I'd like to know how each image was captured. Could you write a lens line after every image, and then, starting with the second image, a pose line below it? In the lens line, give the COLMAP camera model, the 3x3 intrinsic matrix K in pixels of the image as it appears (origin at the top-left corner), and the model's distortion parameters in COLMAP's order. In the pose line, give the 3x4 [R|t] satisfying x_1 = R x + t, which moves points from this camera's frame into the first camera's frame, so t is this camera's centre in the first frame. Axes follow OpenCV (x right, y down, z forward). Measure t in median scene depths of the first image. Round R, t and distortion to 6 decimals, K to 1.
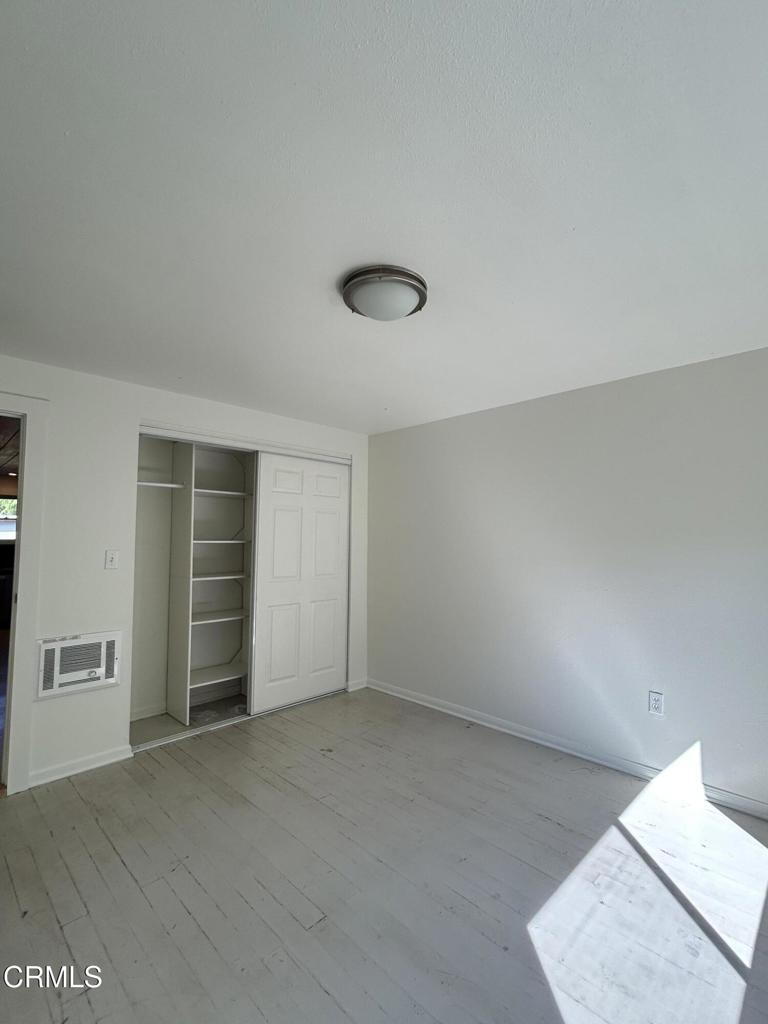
lens RADIAL K [[462.4, 0, 384.0], [0, 462.4, 512.0], [0, 0, 1]] dist [-0.000377, -0.000096]
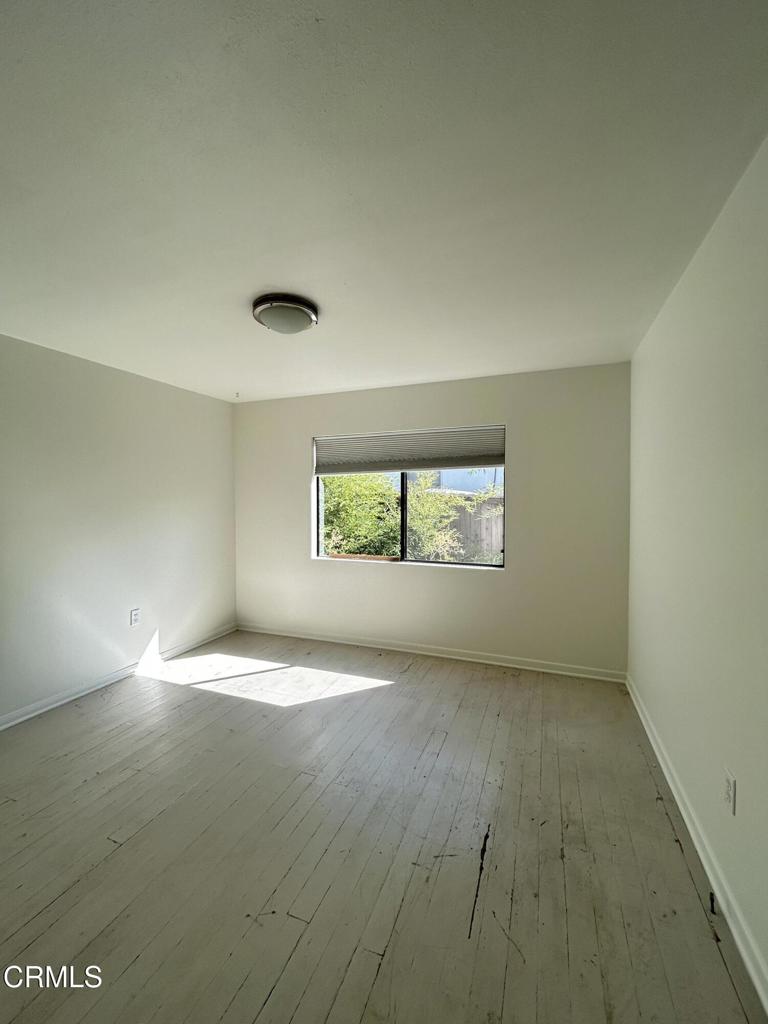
lens RADIAL K [[412.4, 0, 390.9], [0, 412.4, 513.1], [0, 0, 1]] dist [-0.000010, 0.000130]
pose [[-0.410011, -0.036354, 0.911356, -1.051689], [-0.051657, 0.998527, 0.016592, 0.050753], [-0.910616, -0.040275, -0.411286, 1.024155]]
